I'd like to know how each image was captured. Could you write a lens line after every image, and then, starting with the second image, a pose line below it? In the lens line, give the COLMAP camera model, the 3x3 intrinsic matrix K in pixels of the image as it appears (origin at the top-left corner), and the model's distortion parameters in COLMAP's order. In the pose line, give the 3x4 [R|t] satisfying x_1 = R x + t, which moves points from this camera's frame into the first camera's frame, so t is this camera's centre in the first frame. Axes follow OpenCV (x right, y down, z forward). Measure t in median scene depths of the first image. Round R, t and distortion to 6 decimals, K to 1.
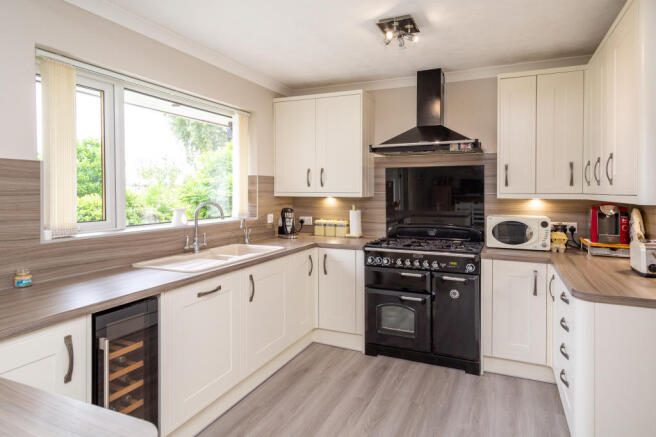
lens RADIAL K [[391.6, 0, 329.0], [0, 391.6, 197.9], [0, 0, 1]] dist [0.002987, 0.000690]
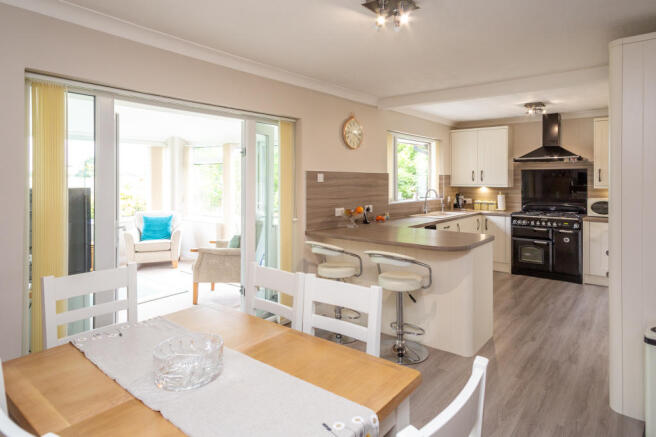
lens RADIAL K [[383.4, 0, 327.8], [0, 383.4, 182.7], [0, 0, 1]] dist [0.001823, -0.000231]
pose [[0.965714, 0.002877, -0.259592, -0.266808], [-0.005502, 0.999941, -0.009384, -0.001468], [0.259549, 0.010491, 0.965673, -0.933110]]
